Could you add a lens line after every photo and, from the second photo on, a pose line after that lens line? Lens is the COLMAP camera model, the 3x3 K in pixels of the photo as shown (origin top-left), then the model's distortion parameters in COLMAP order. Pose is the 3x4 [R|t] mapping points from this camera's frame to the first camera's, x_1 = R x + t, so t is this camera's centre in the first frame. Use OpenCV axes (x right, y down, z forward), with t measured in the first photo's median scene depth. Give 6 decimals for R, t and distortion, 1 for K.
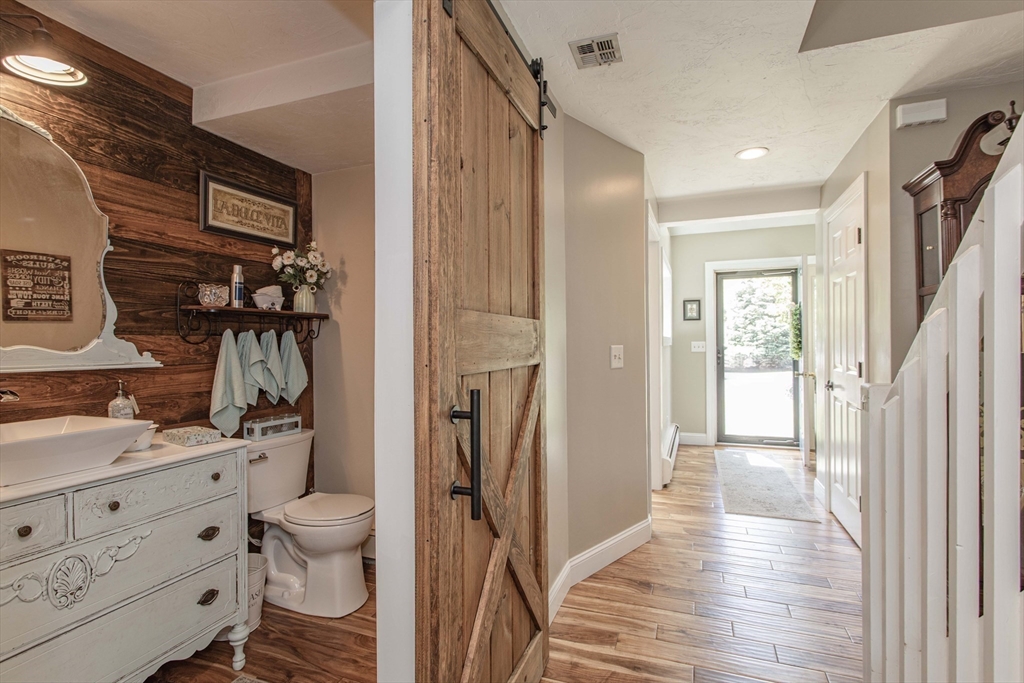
lens RADIAL K [[489.8, 0, 508.7], [0, 489.8, 340.5], [0, 0, 1]] dist [0.002418, 0.000092]
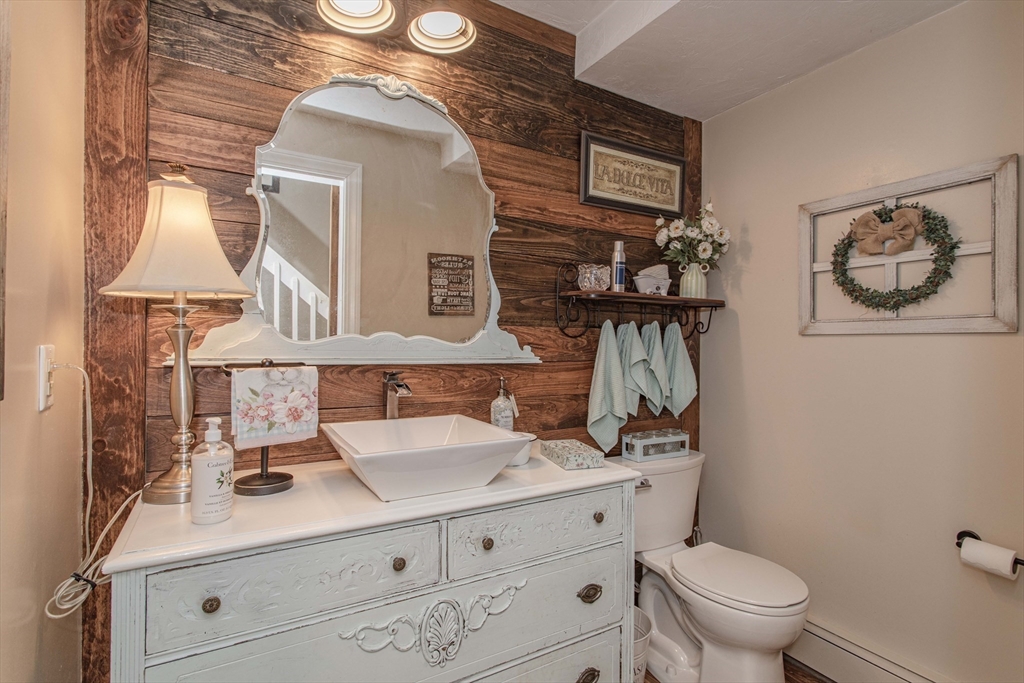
lens RADIAL K [[489.8, 0, 508.2], [0, 489.8, 341.0], [0, 0, 1]] dist [0.002418, 0.000092]
pose [[0.775702, 0.017098, -0.630868, -0.212334], [-0.014282, 0.999853, 0.009537, 0.007290], [0.630938, 0.001612, 0.775832, 0.300205]]
